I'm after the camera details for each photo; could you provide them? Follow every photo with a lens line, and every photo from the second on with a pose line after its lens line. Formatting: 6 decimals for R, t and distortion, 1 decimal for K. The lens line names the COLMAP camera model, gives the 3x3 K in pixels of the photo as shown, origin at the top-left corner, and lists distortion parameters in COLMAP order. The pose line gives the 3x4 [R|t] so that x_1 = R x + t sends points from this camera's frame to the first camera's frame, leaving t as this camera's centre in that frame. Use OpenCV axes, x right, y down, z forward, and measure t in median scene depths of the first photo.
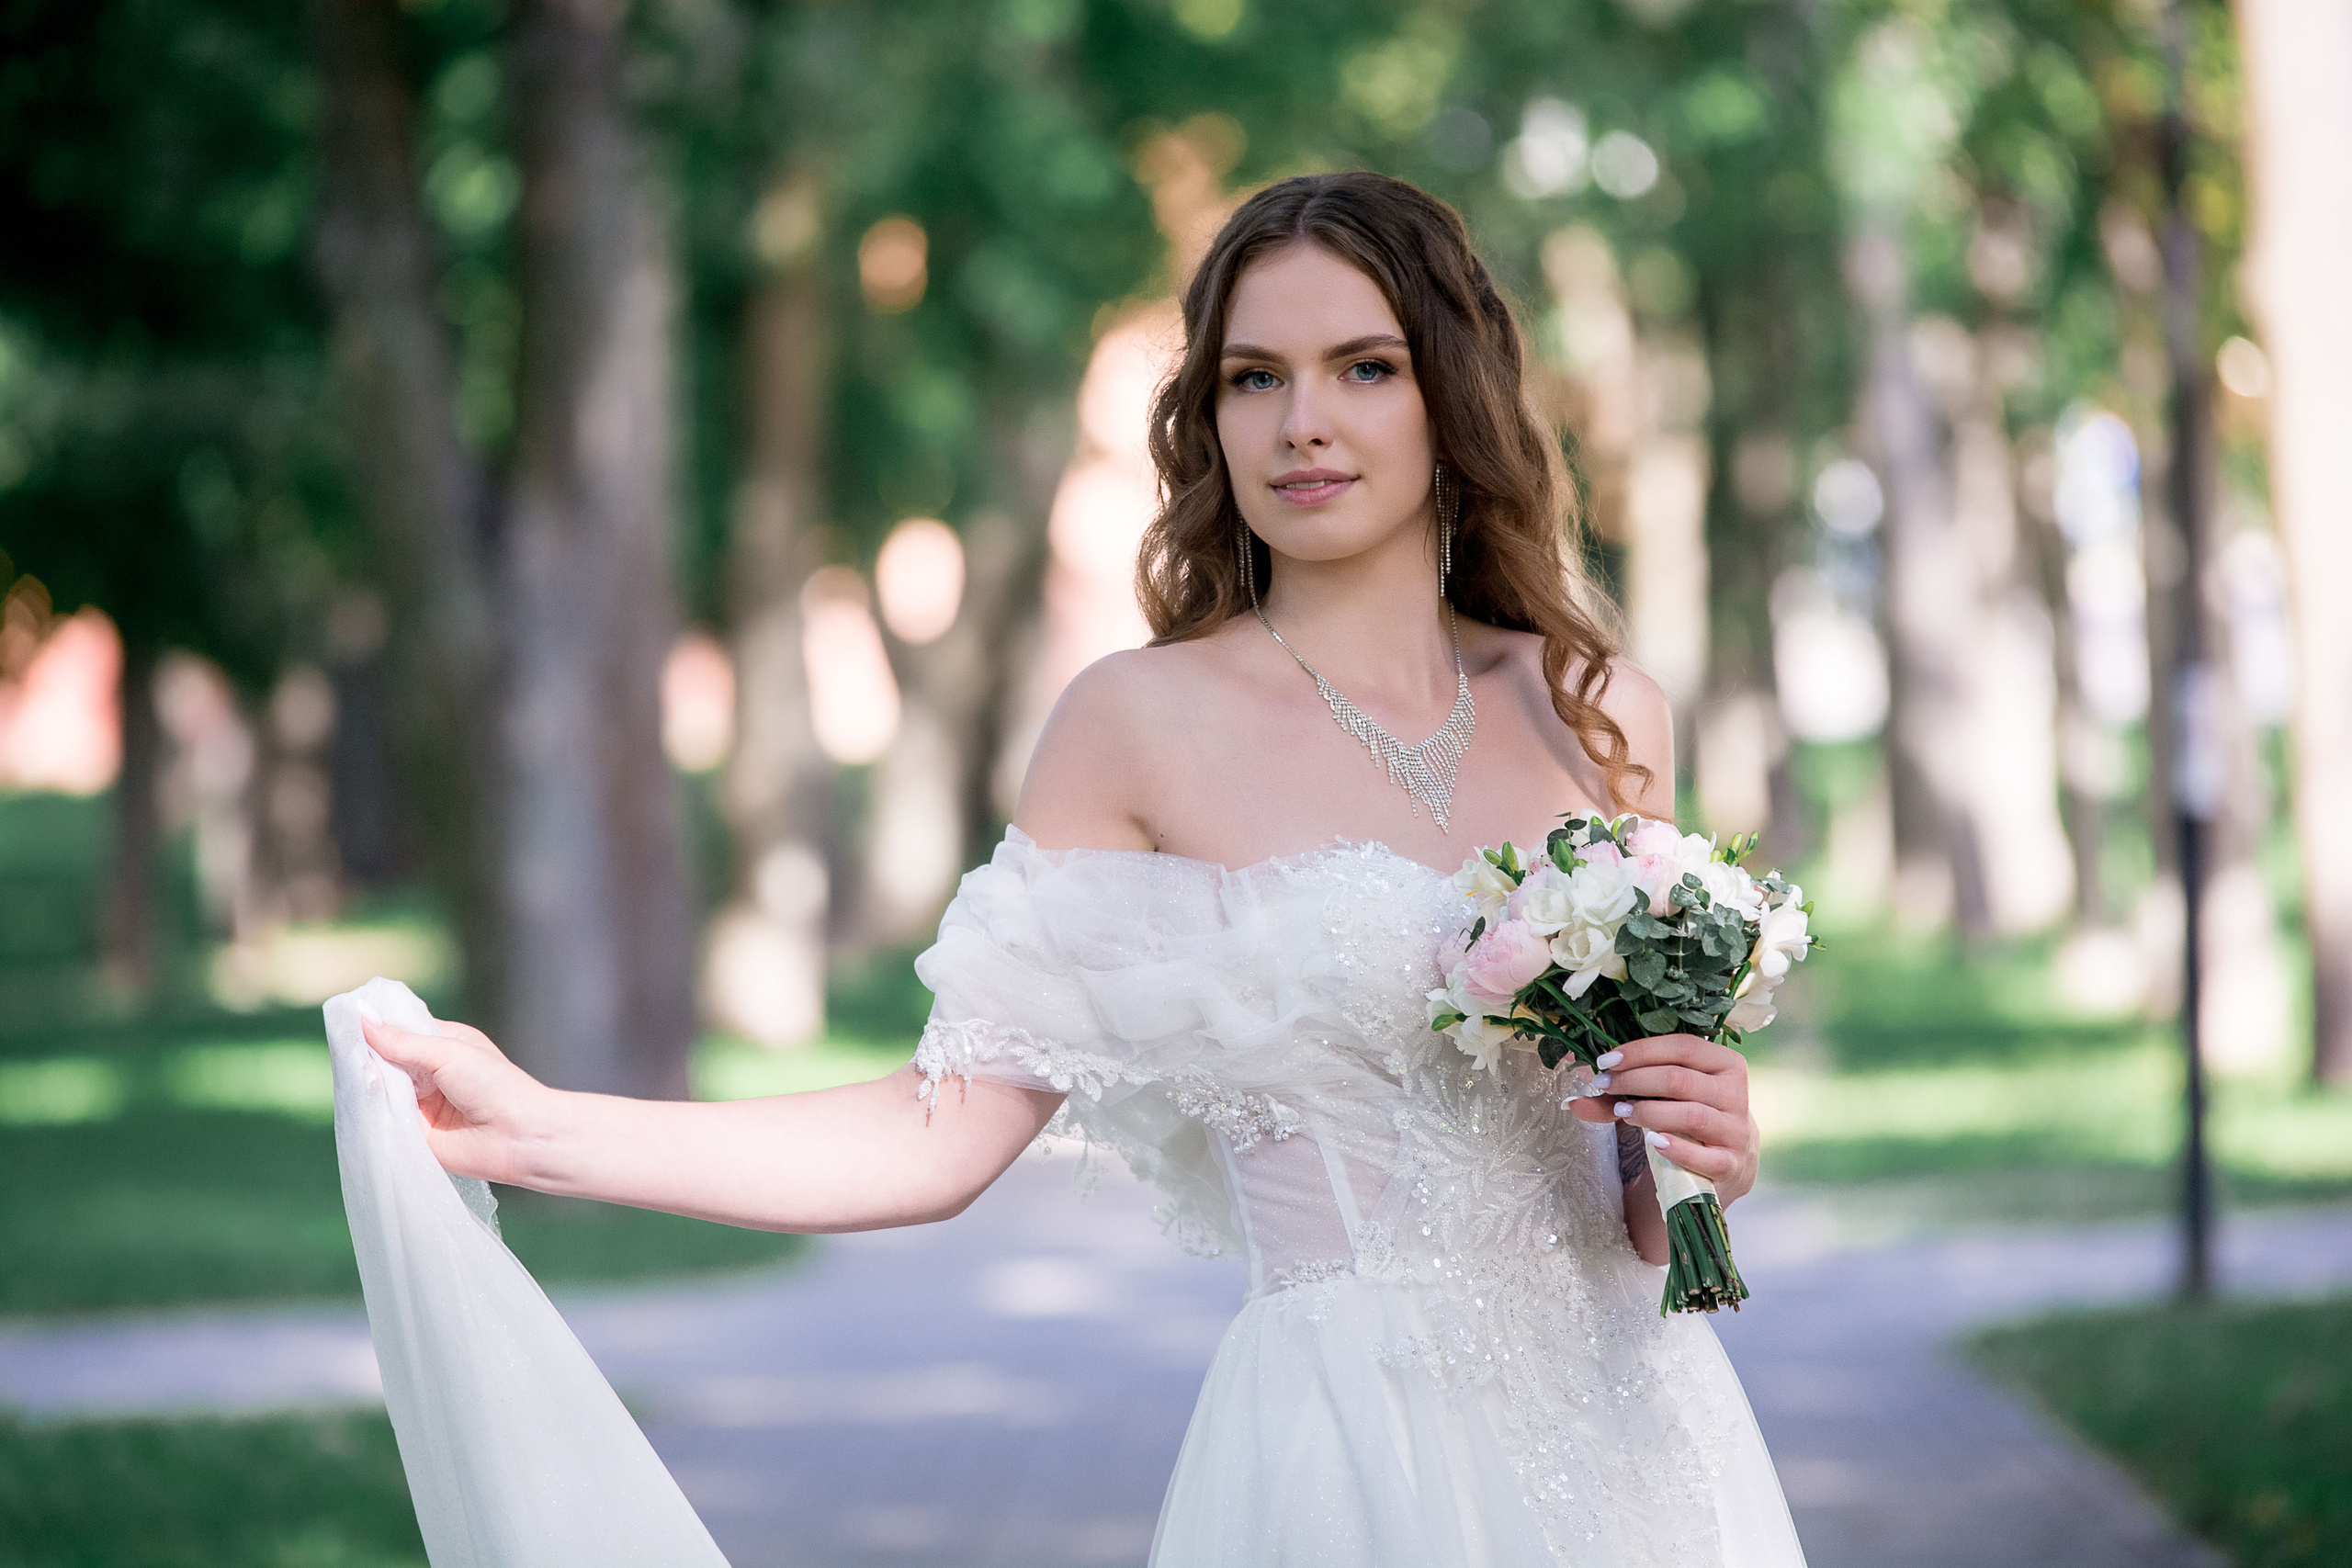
lens RADIAL K [[13425.9, 0, 1176.0], [0, 13425.9, 784.0], [0, 0, 1]] dist [7.610426, 0.554250]
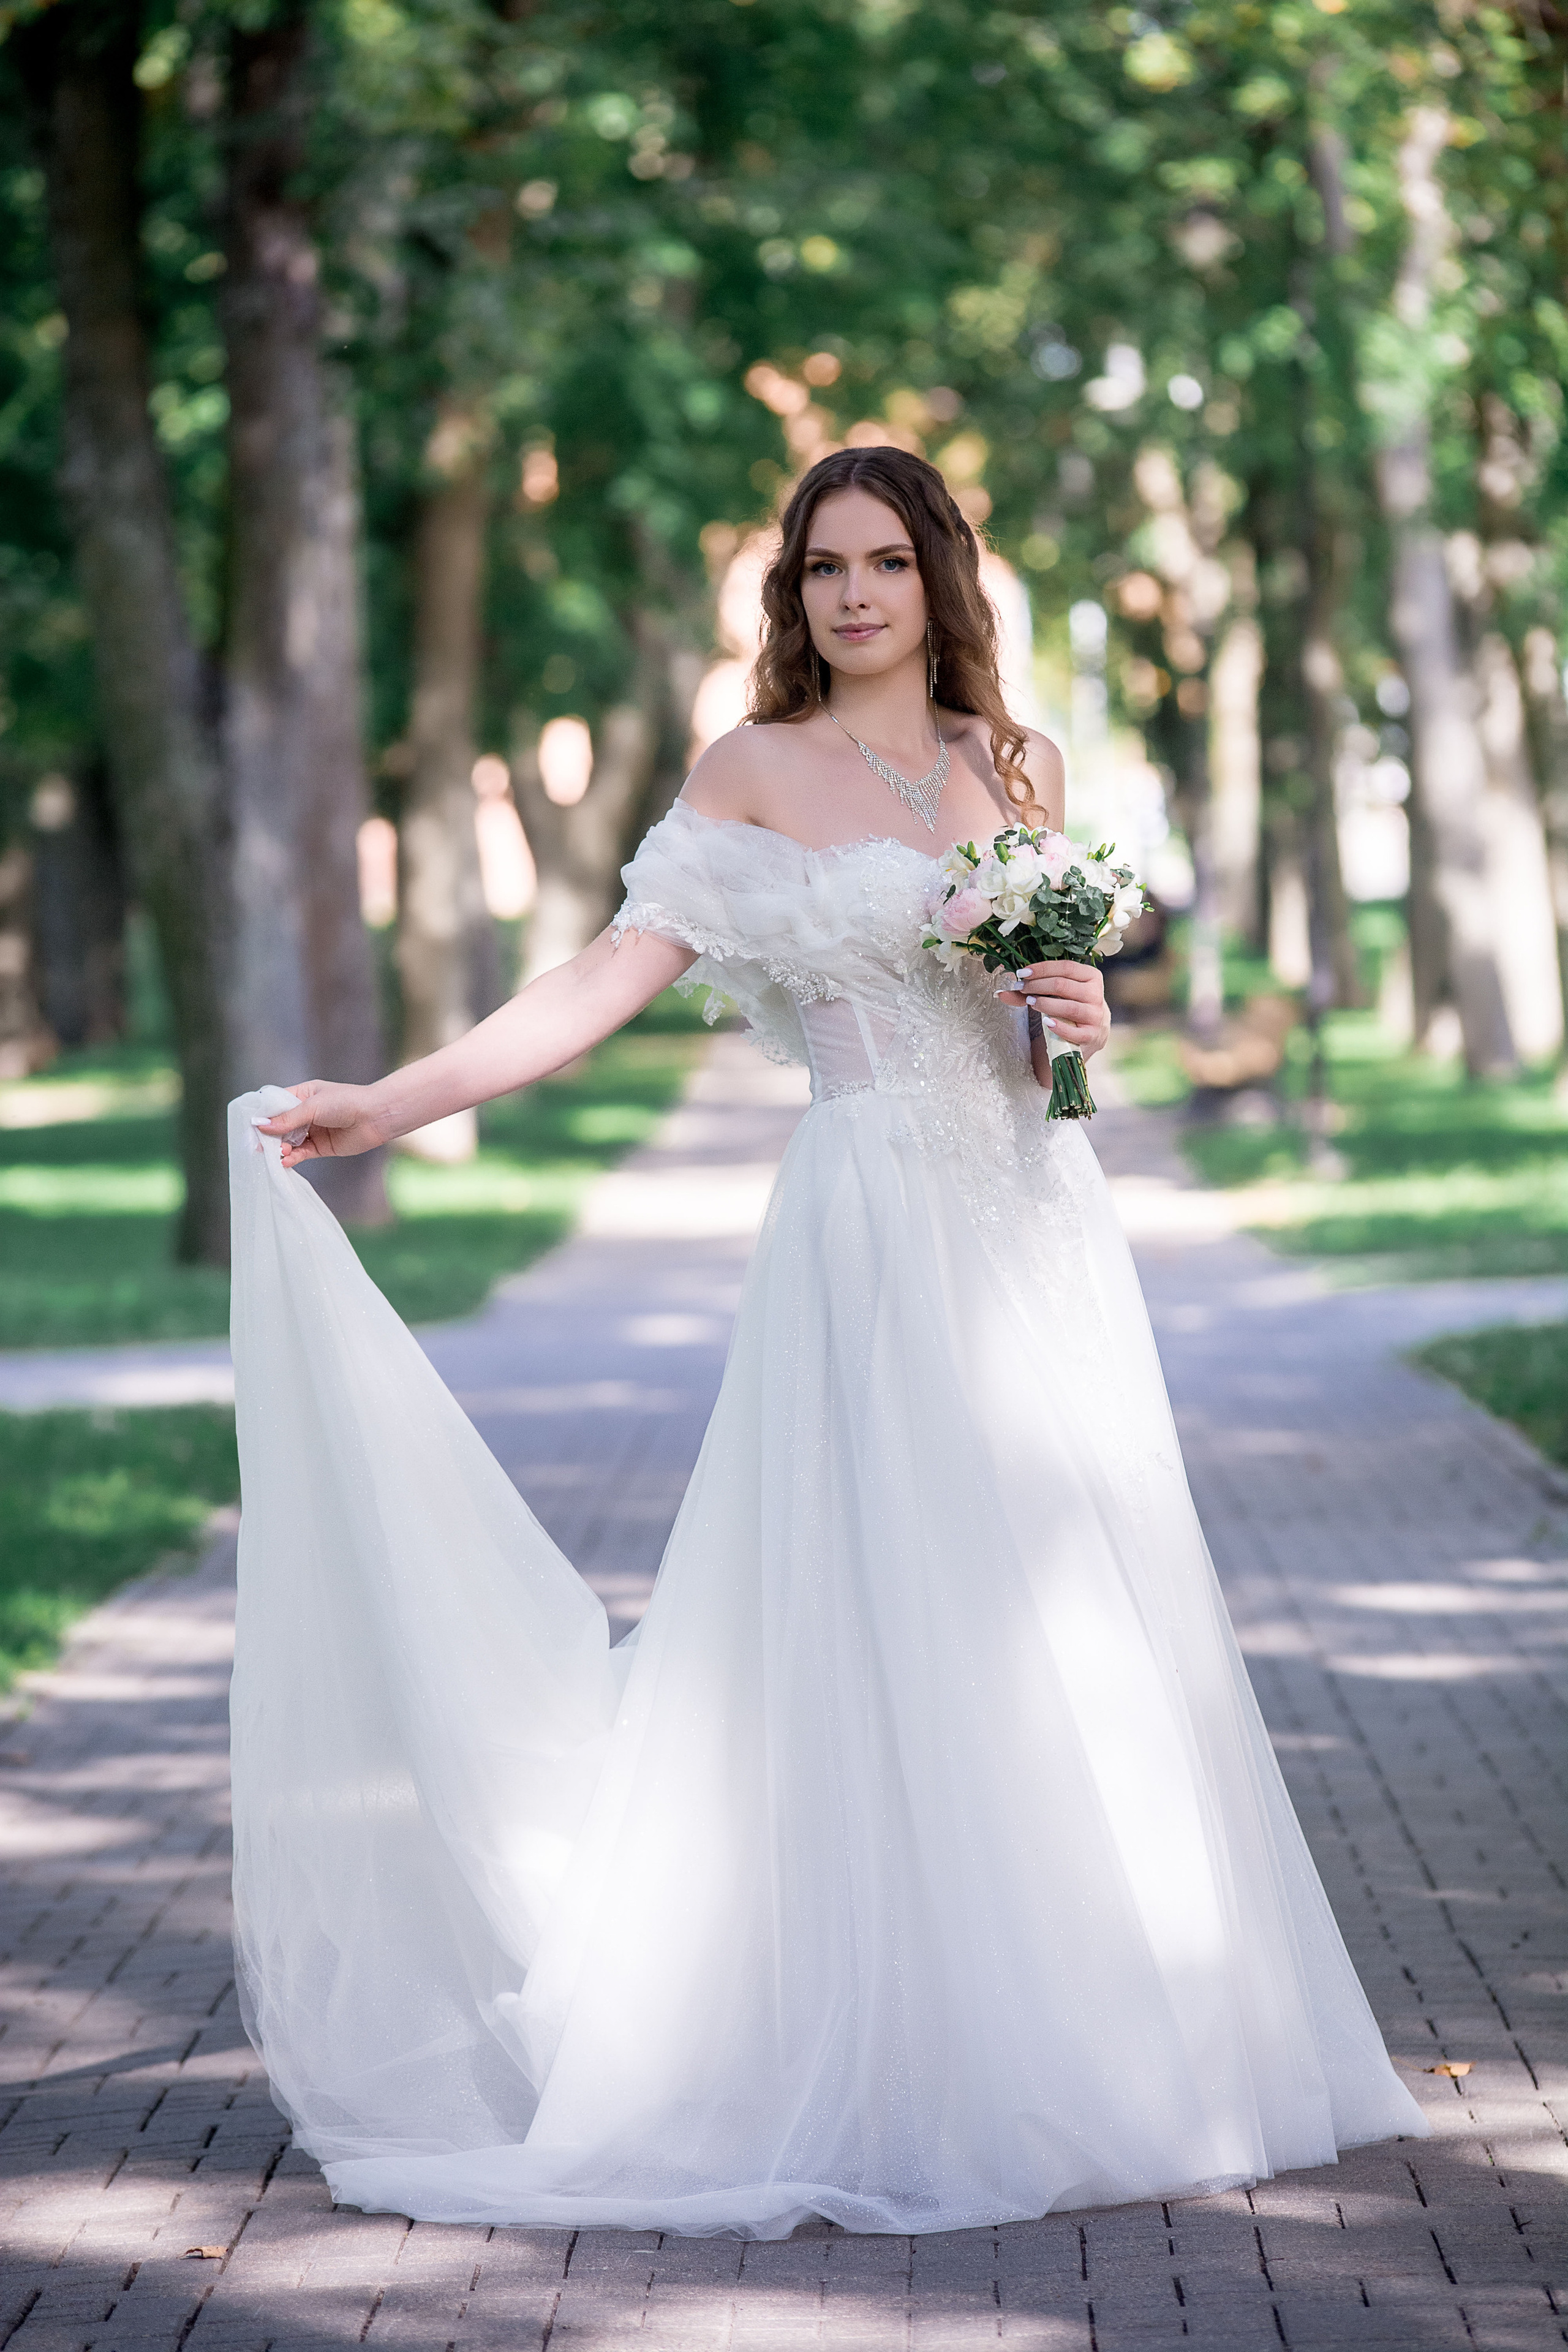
lens RADIAL K [[13648.5, 0, 674.0], [0, 13648.5, 1179.6], [0, 0, 1]] dist [6.148499, -3.812172]
pose [[0.999923, 0.008758, -0.008822, 0.002868], [-0.008642, 0.999877, 0.013100, 0.024309], [0.008936, -0.013023, 0.999875, -0.741774]]
